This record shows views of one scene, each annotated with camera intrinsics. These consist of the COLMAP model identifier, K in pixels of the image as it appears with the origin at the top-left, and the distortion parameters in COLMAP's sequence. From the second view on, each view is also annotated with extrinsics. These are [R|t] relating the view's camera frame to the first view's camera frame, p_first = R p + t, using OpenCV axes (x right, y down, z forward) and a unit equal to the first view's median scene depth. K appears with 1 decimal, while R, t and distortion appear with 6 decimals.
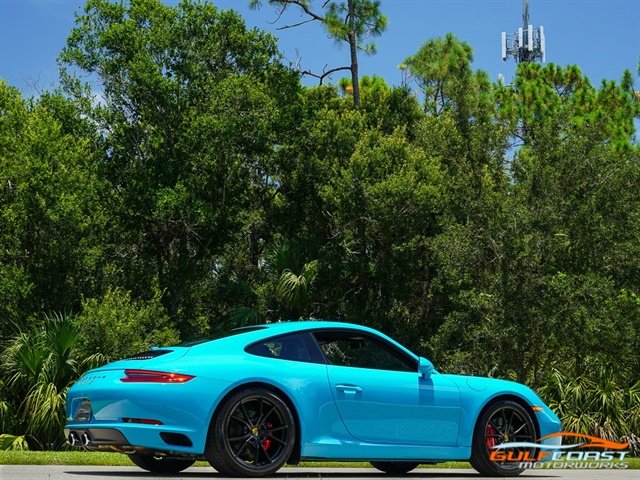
lens RADIAL K [[1171.7, 0, 320.0], [0, 1171.7, 240.0], [0, 0, 1]] dist [-0.027422, 0.069925]
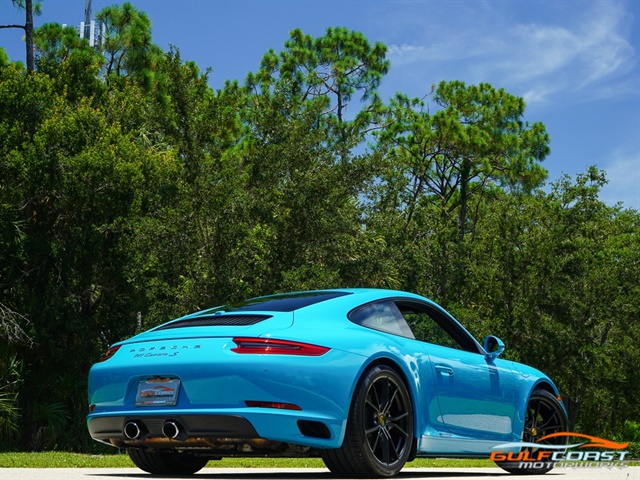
lens RADIAL K [[1171.7, 0, 320.0], [0, 1171.7, 240.0], [0, 0, 1]] dist [-0.027422, 0.069925]
pose [[0.915175, 0.067163, 0.397422, -0.362914], [-0.066400, 0.997670, -0.015699, 0.051017], [-0.397551, -0.012021, 0.917501, 0.261526]]
